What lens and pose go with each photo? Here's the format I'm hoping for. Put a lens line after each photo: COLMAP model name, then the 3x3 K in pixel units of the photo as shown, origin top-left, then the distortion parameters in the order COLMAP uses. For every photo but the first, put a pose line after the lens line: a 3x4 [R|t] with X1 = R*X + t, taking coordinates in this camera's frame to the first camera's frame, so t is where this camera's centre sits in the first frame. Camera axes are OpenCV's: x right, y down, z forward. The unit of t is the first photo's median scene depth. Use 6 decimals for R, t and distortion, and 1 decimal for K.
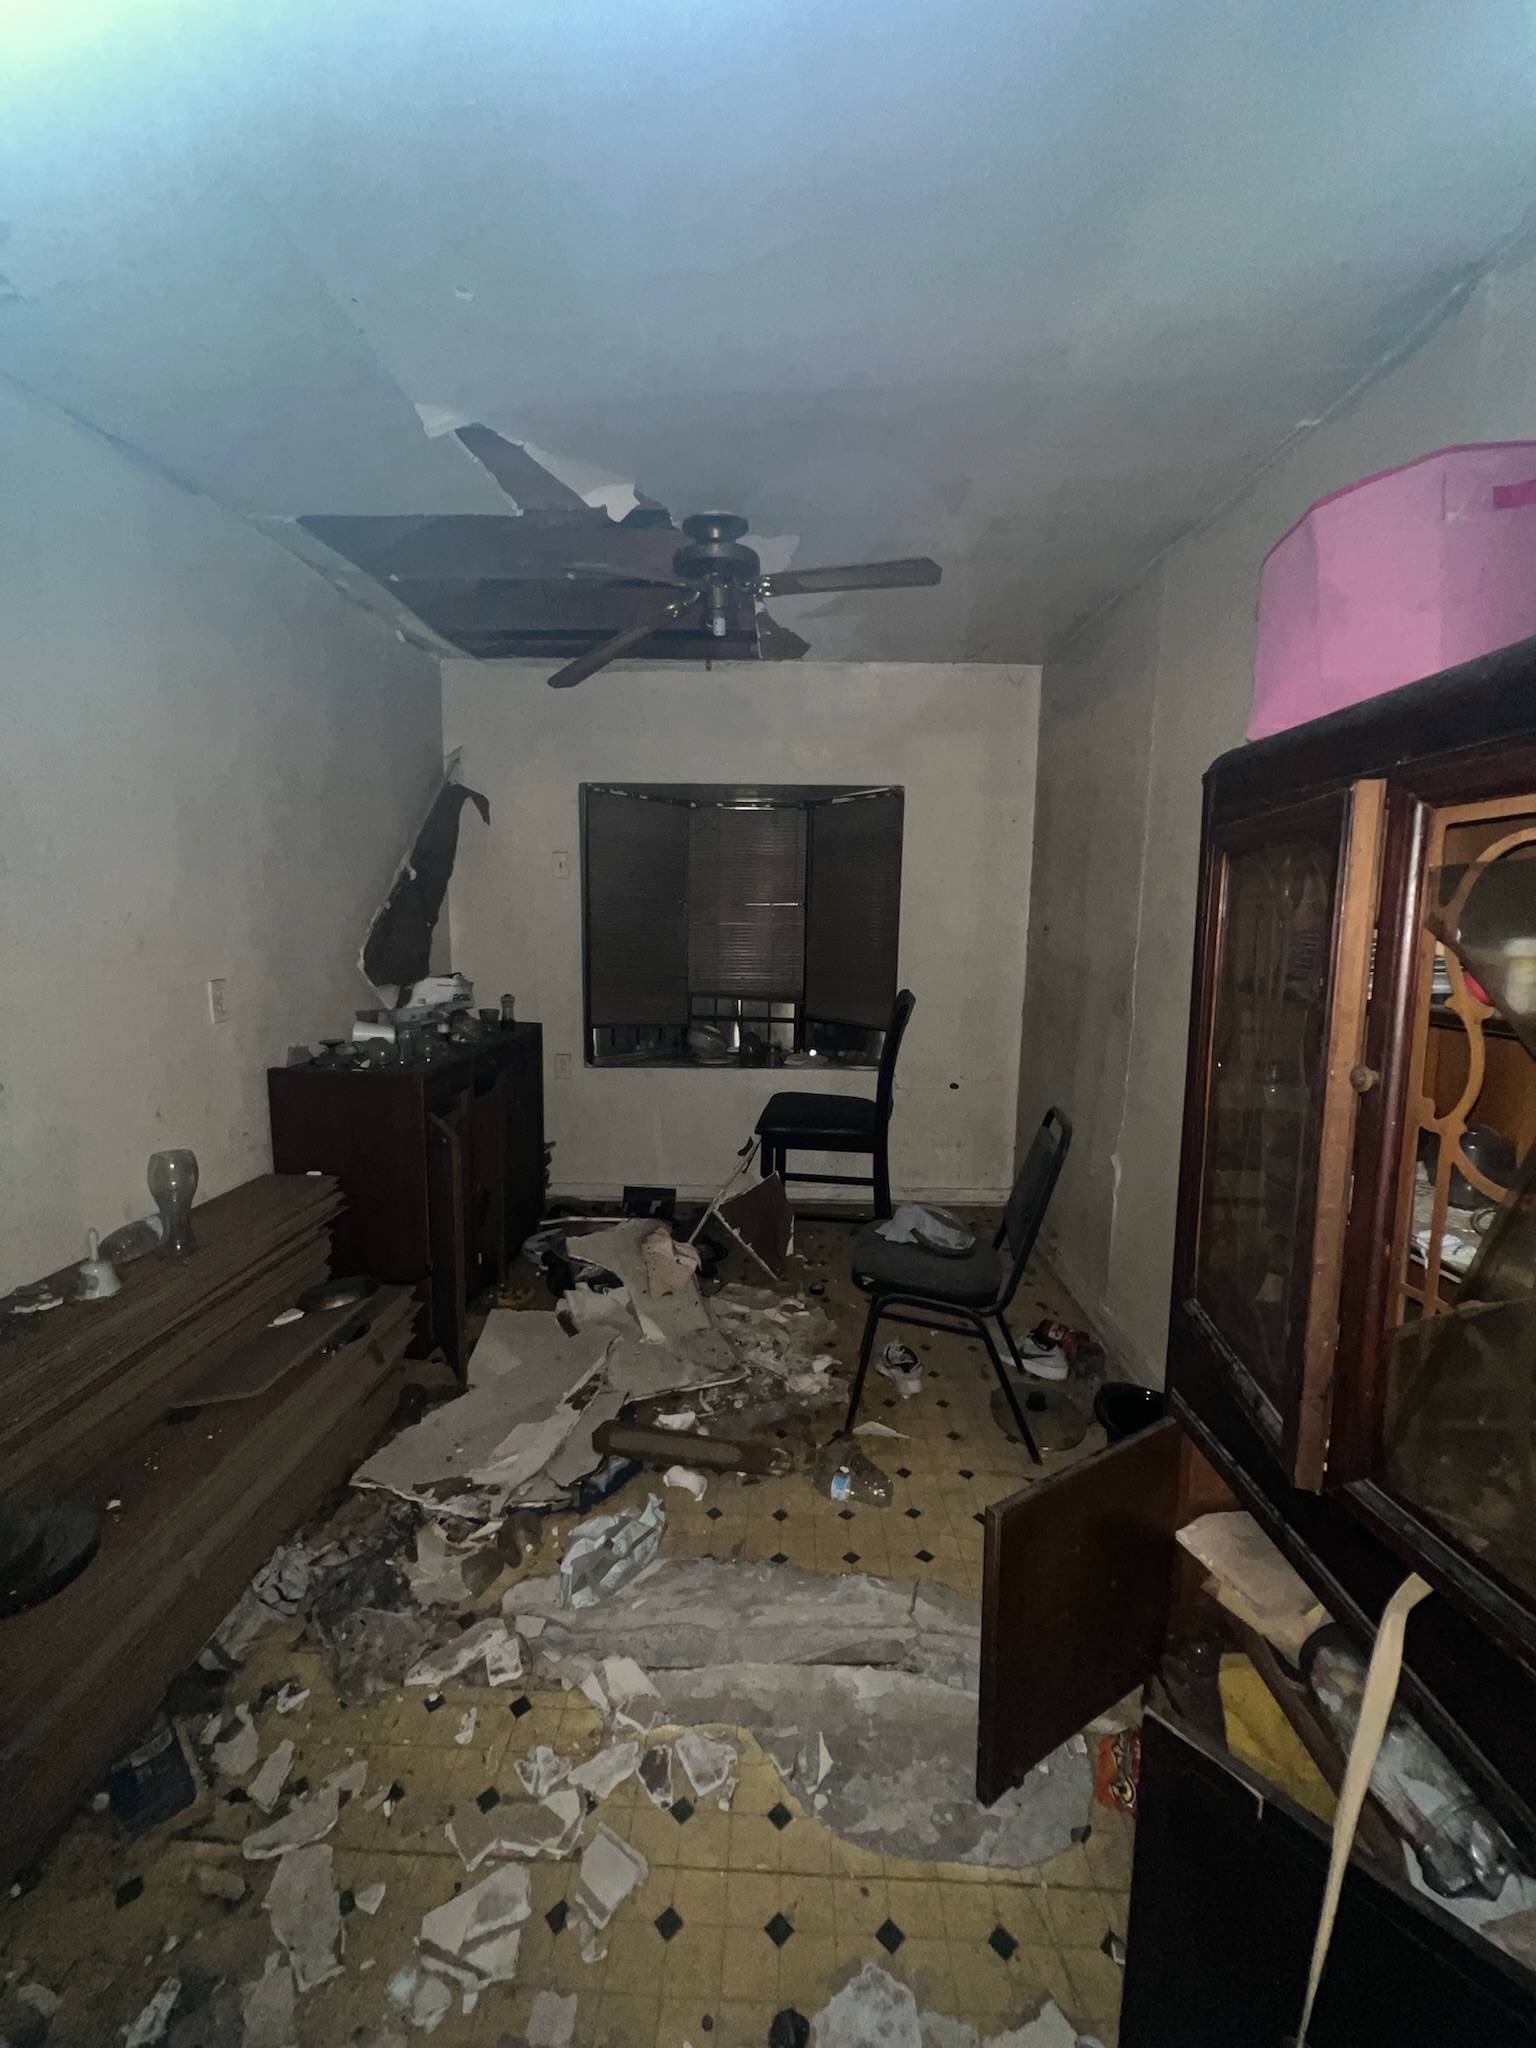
lens RADIAL K [[821.5, 0, 765.8], [0, 821.5, 1024.6], [0, 0, 1]] dist [0.004346, -0.000892]
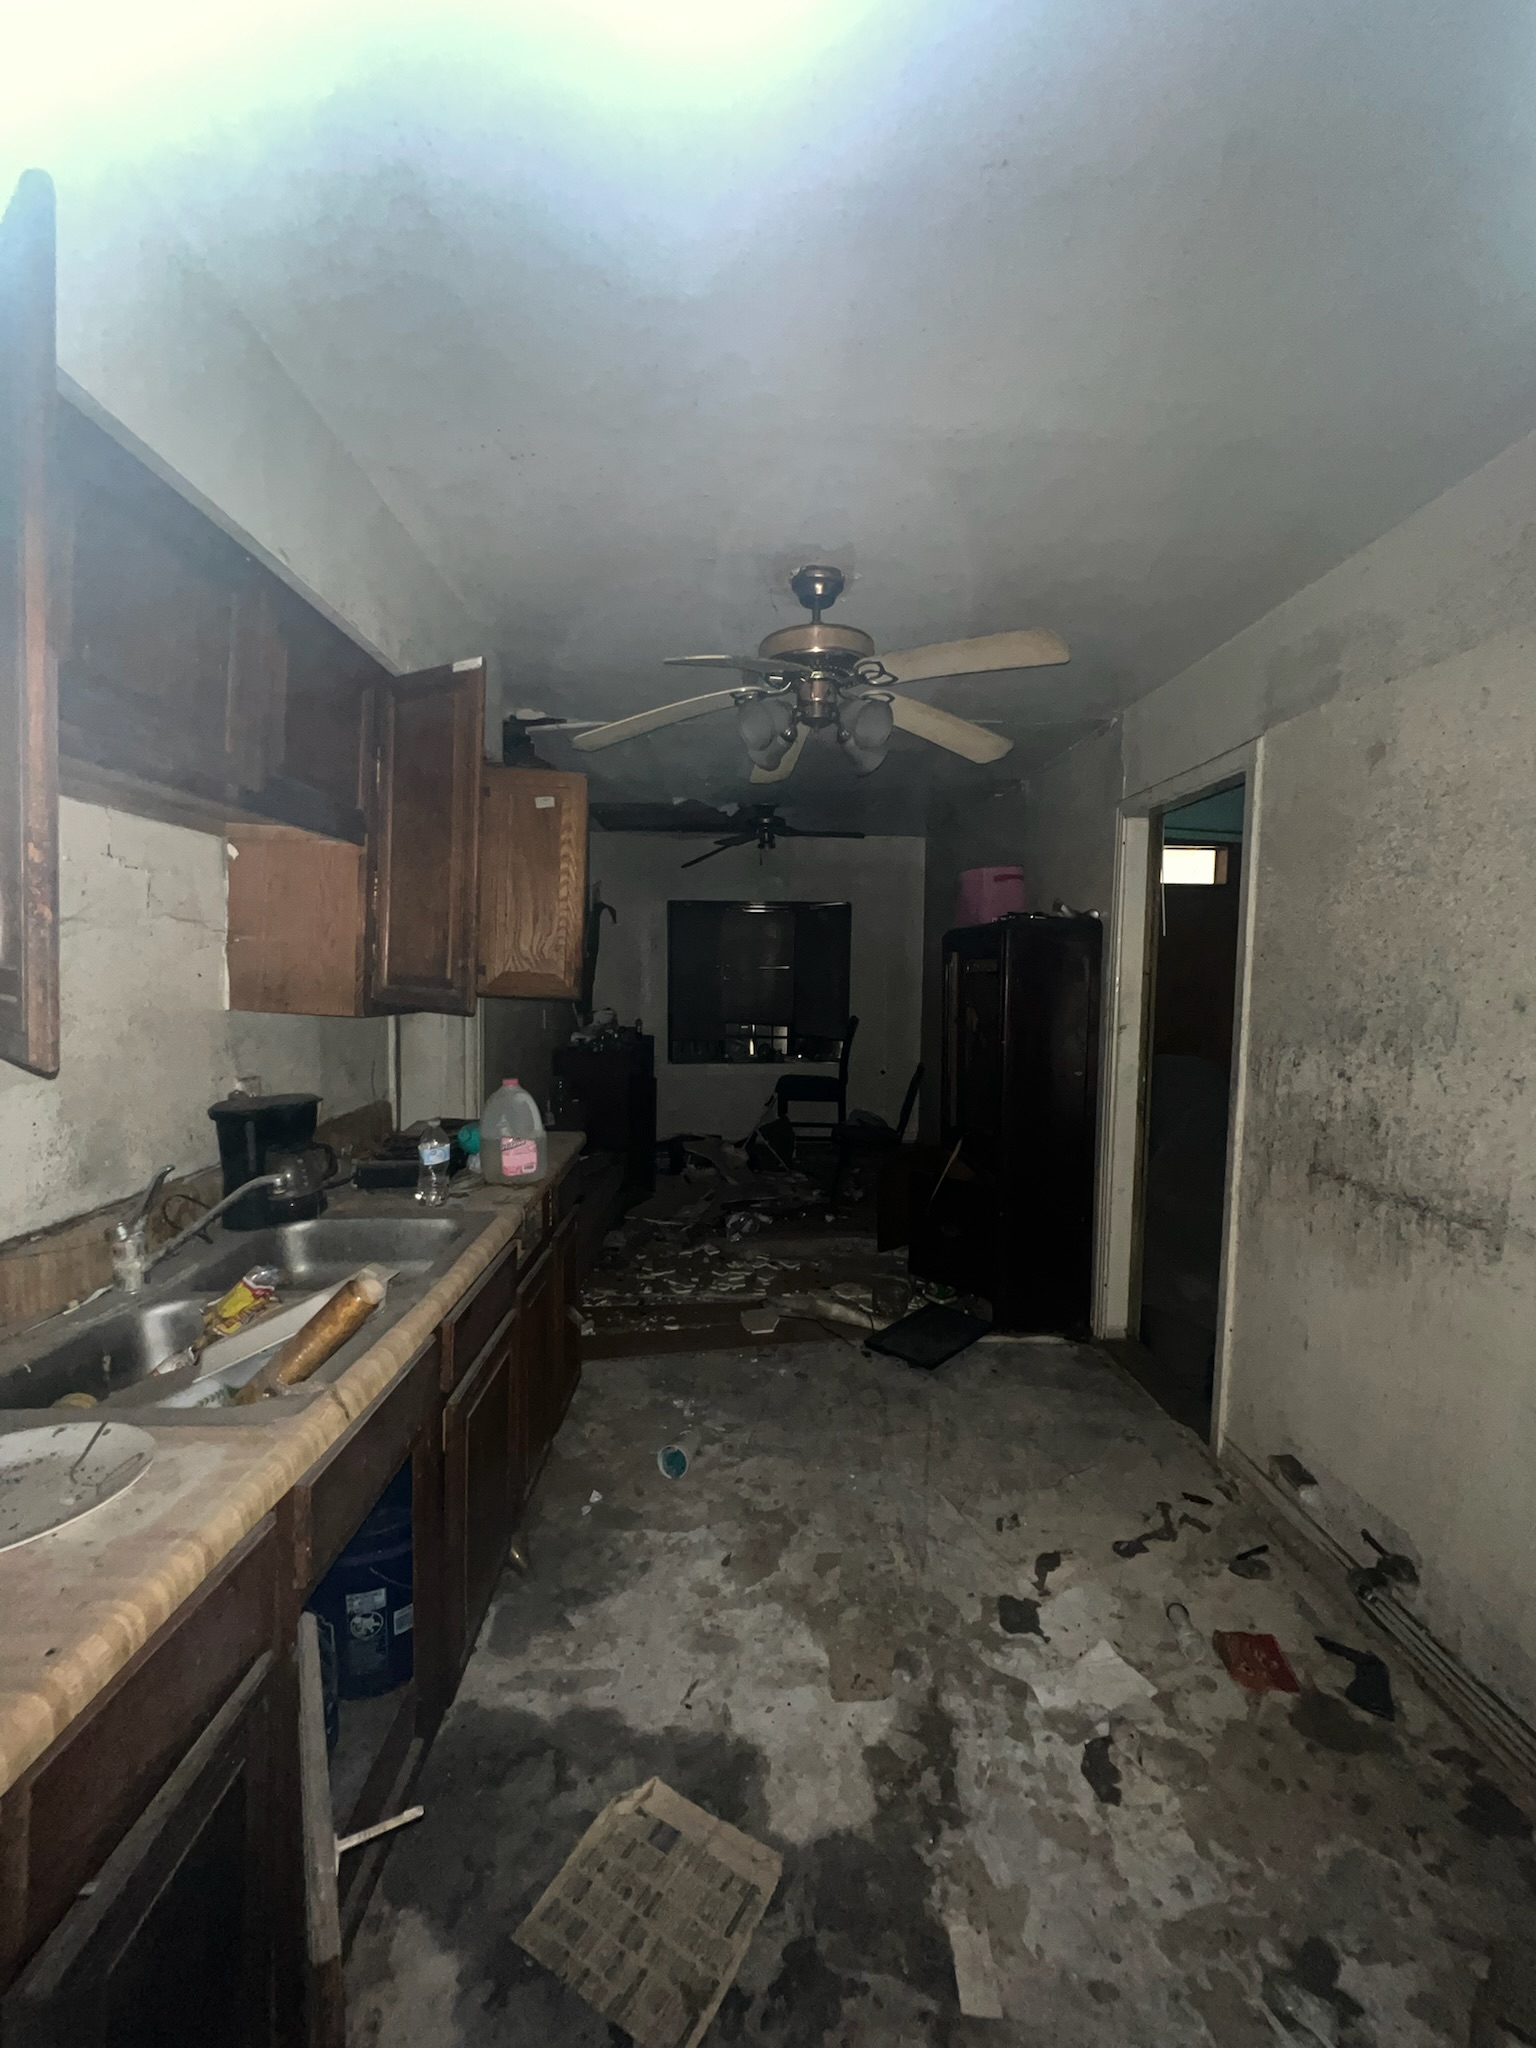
lens RADIAL K [[826.2, 0, 773.8], [0, 826.2, 1010.2], [0, 0, 1]] dist [0.001843, 0.000102]
pose [[0.997686, -0.005770, 0.067752, -0.122936], [0.010851, 0.997135, -0.074865, 0.076818], [-0.067126, 0.075427, 0.994889, -0.763421]]
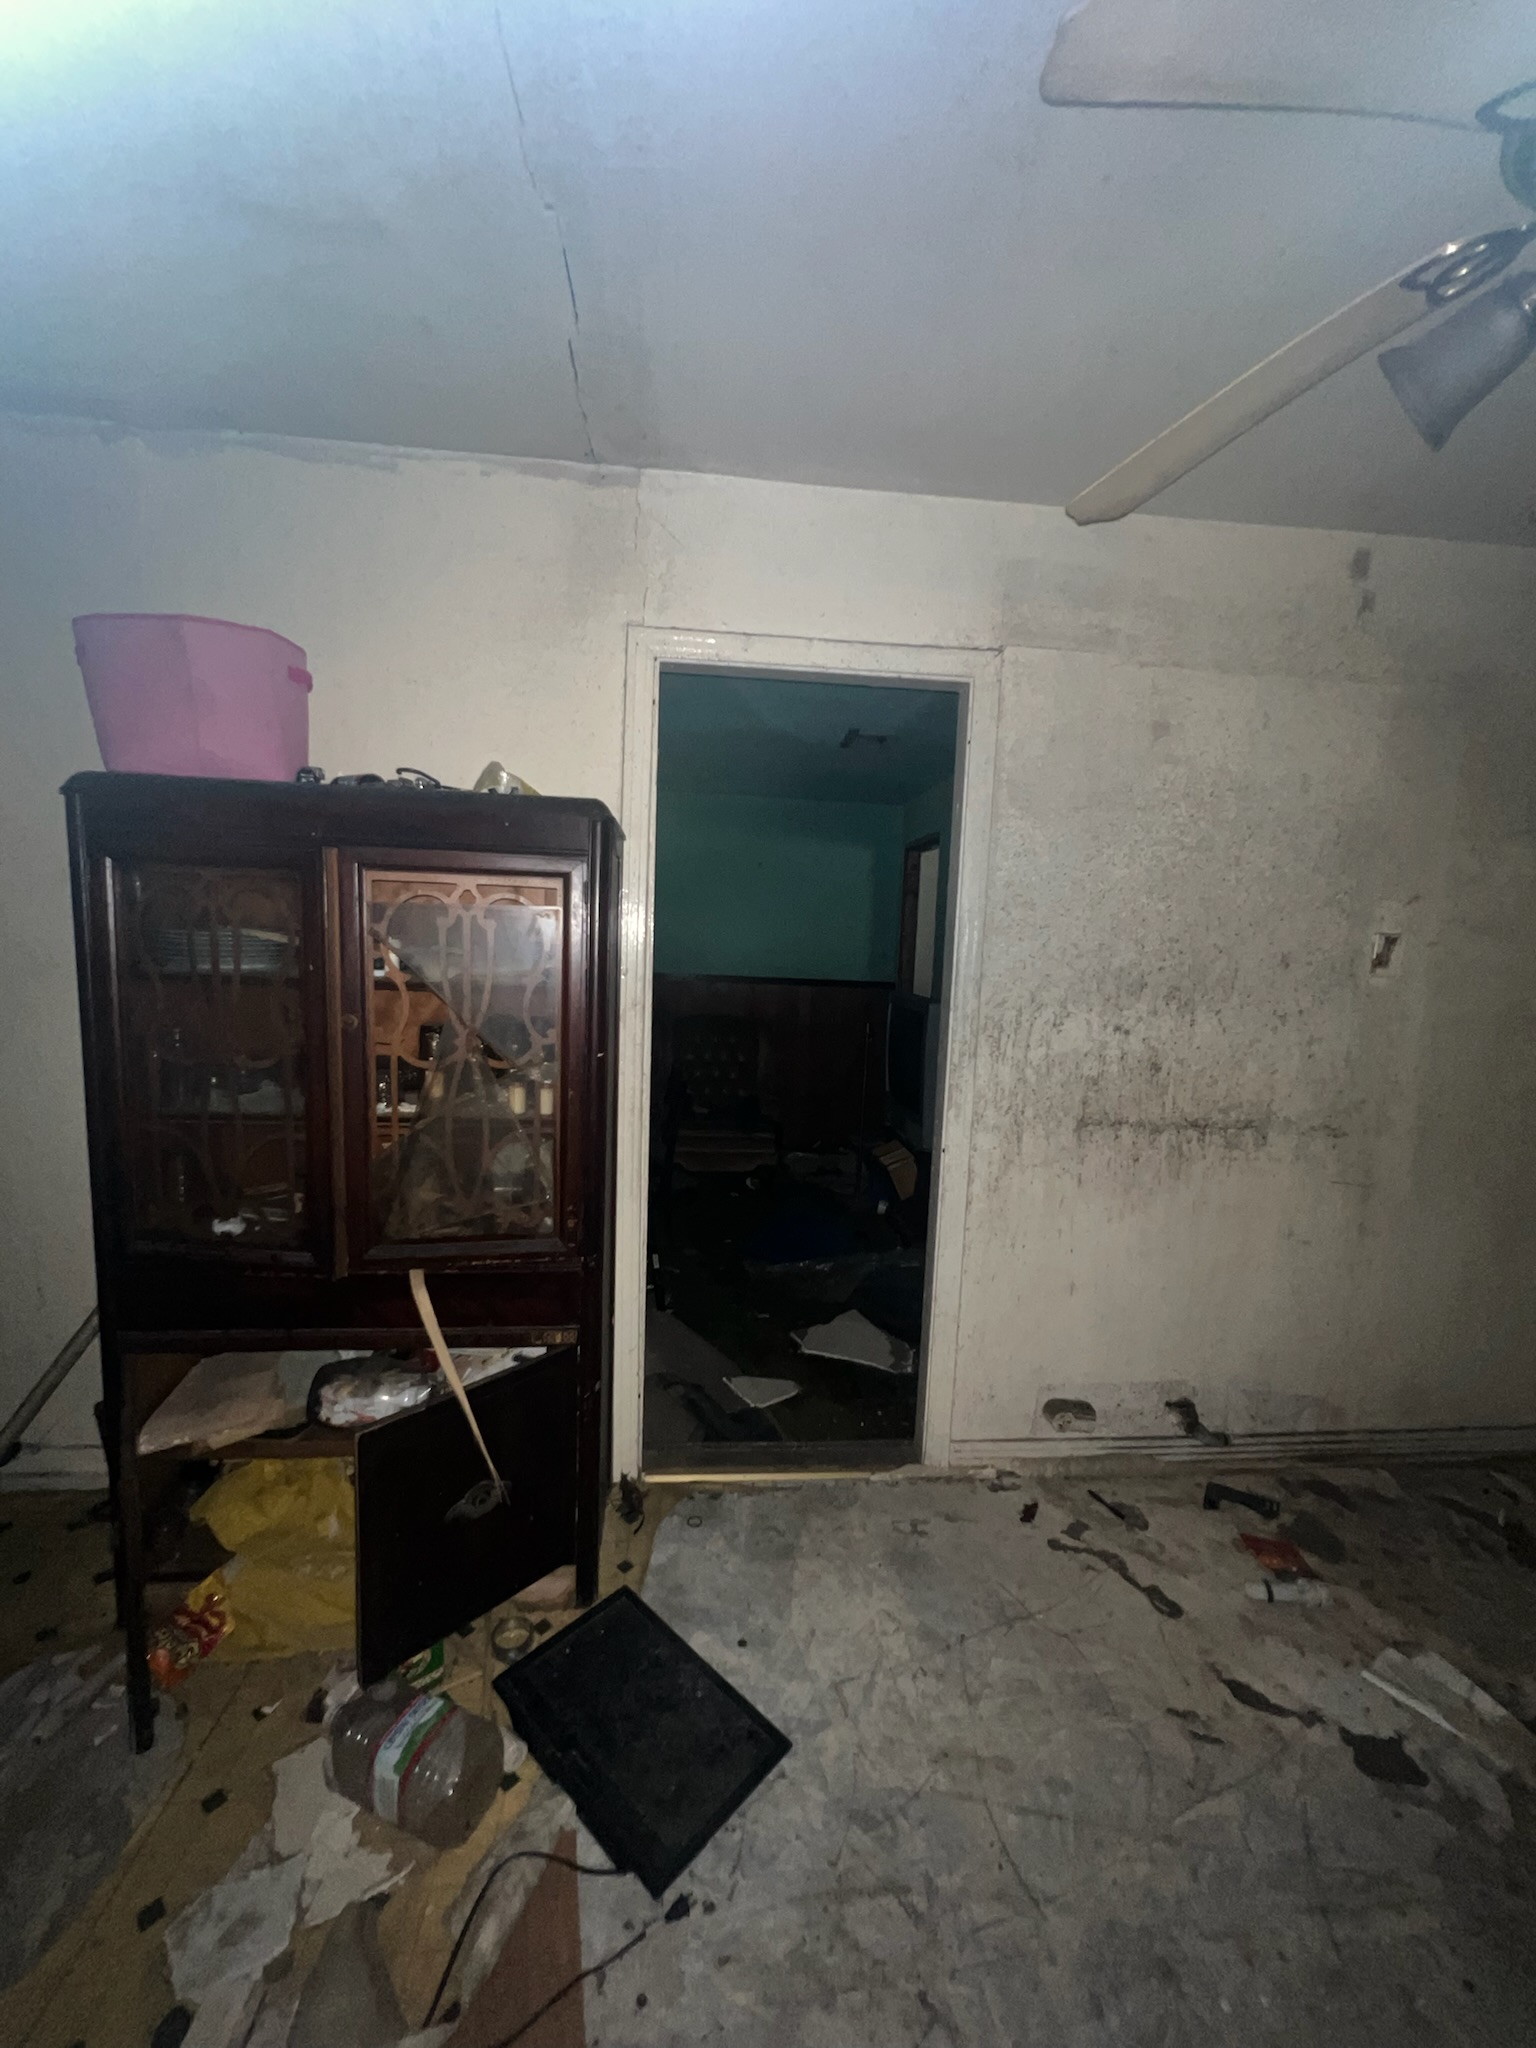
lens RADIAL K [[821.5, 0, 768.5], [0, 821.5, 1024.5], [0, 0, 1]] dist [0.004346, -0.000892]
pose [[-0.120932, -0.131800, 0.983872, -0.253857], [0.081132, 0.986518, 0.142127, -0.024267], [-0.989340, 0.097011, -0.108608, 0.074701]]
